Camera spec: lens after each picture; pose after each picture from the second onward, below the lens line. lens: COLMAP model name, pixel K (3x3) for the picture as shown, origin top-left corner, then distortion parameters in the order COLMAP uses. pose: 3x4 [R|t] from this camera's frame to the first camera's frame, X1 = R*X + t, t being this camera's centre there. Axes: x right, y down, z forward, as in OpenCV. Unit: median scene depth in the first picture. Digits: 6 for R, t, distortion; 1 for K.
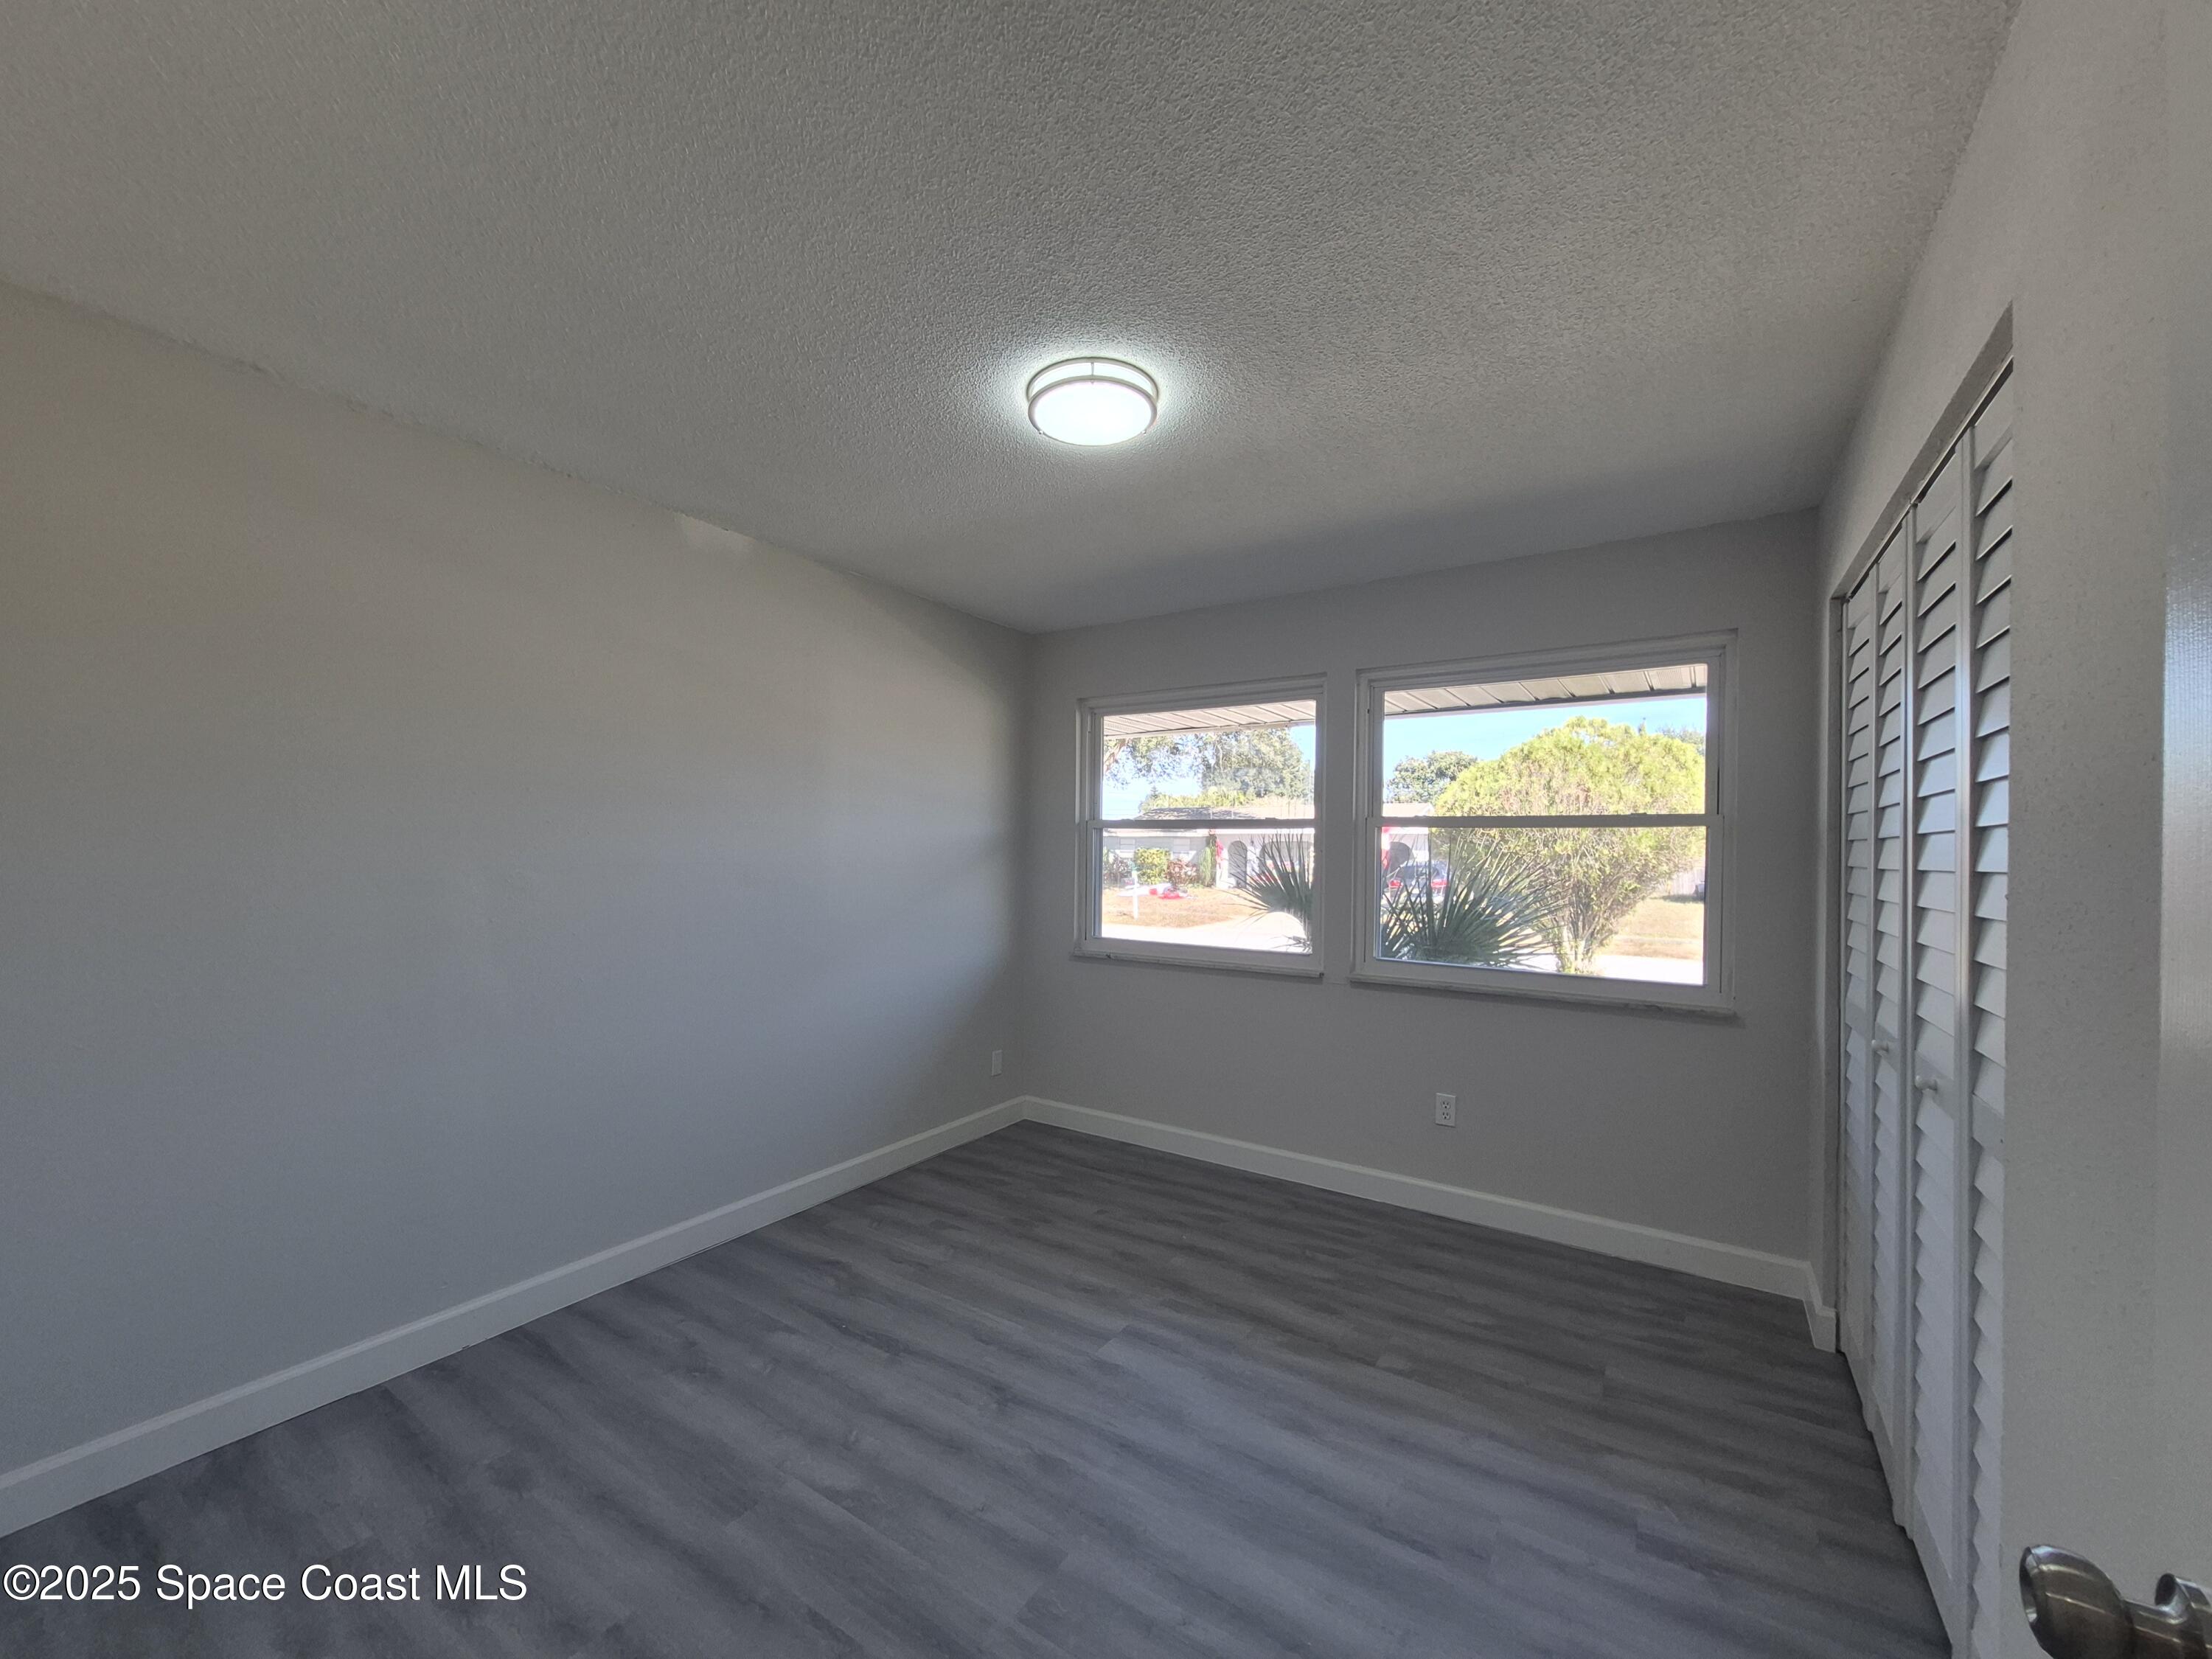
lens RADIAL K [[863.1, 0, 1107.2], [0, 863.1, 841.7], [0, 0, 1]] dist [0.002805, -0.000549]
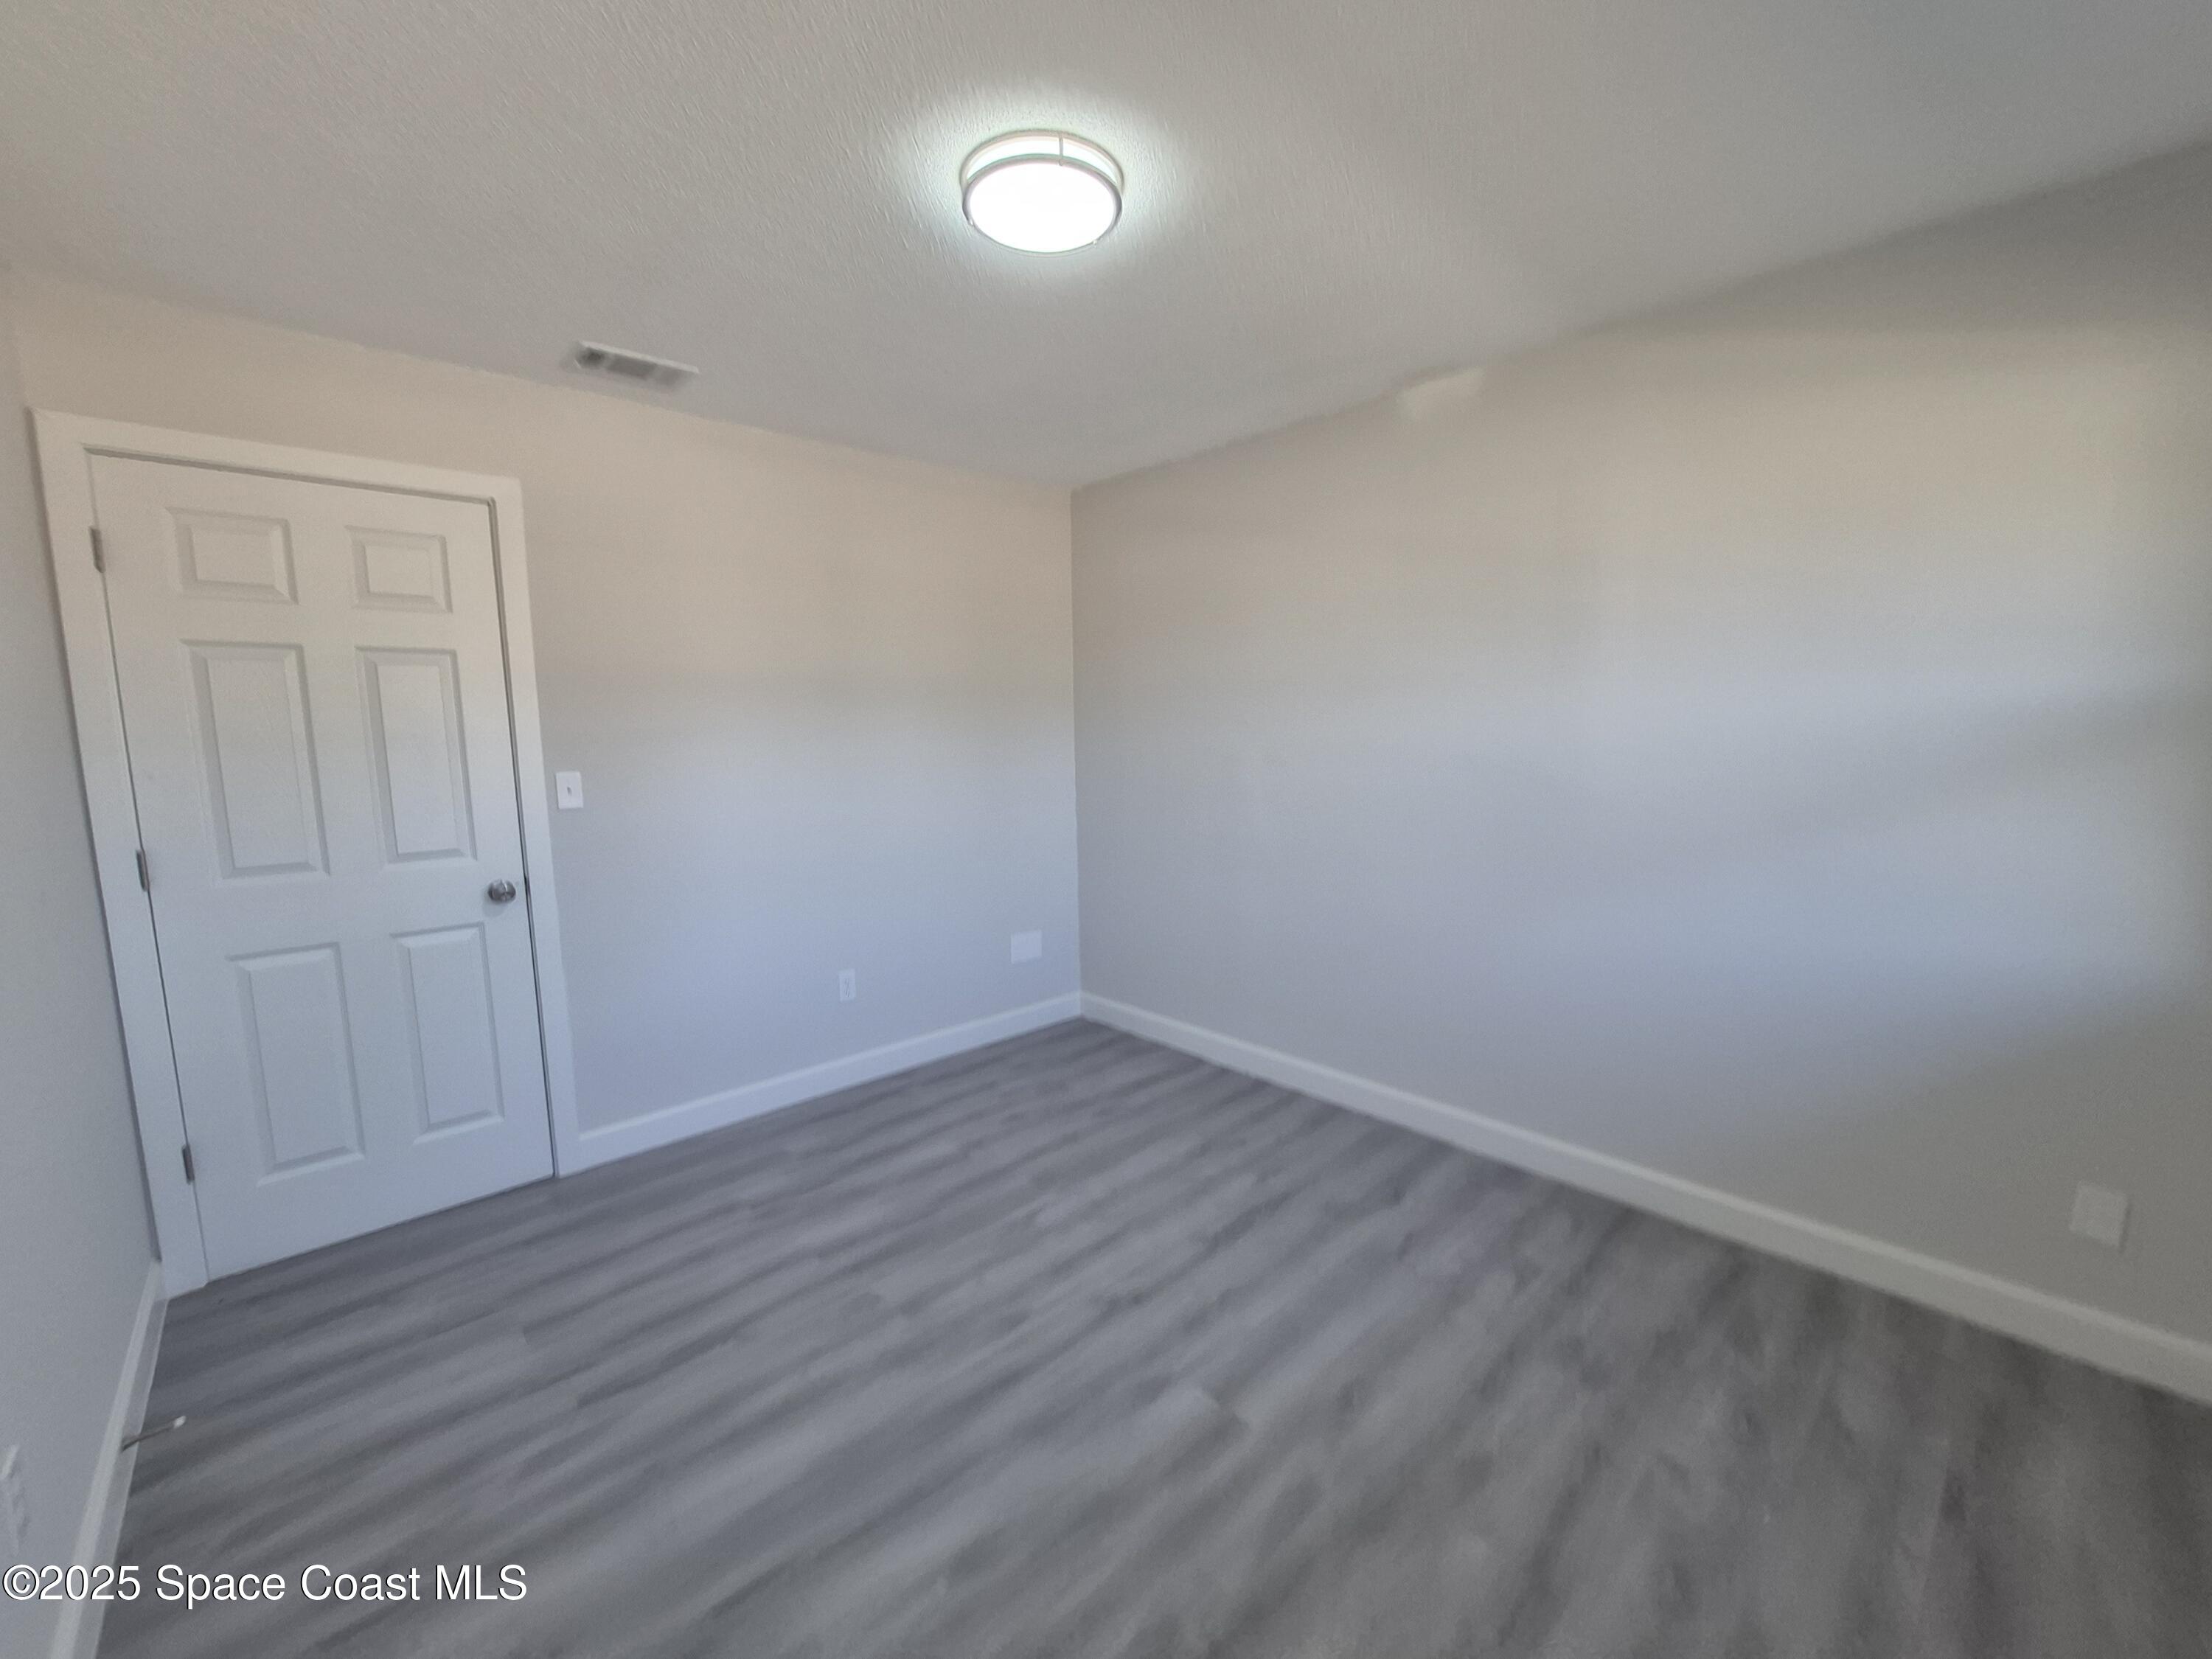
lens RADIAL K [[863.1, 0, 1105.3], [0, 863.1, 825.1], [0, 0, 1]] dist [0.002805, -0.000549]
pose [[-0.229162, 0.106236, -0.967574, 0.692074], [0.022868, 0.994340, 0.103759, -0.001647], [0.973120, 0.001651, -0.230294, 1.070649]]
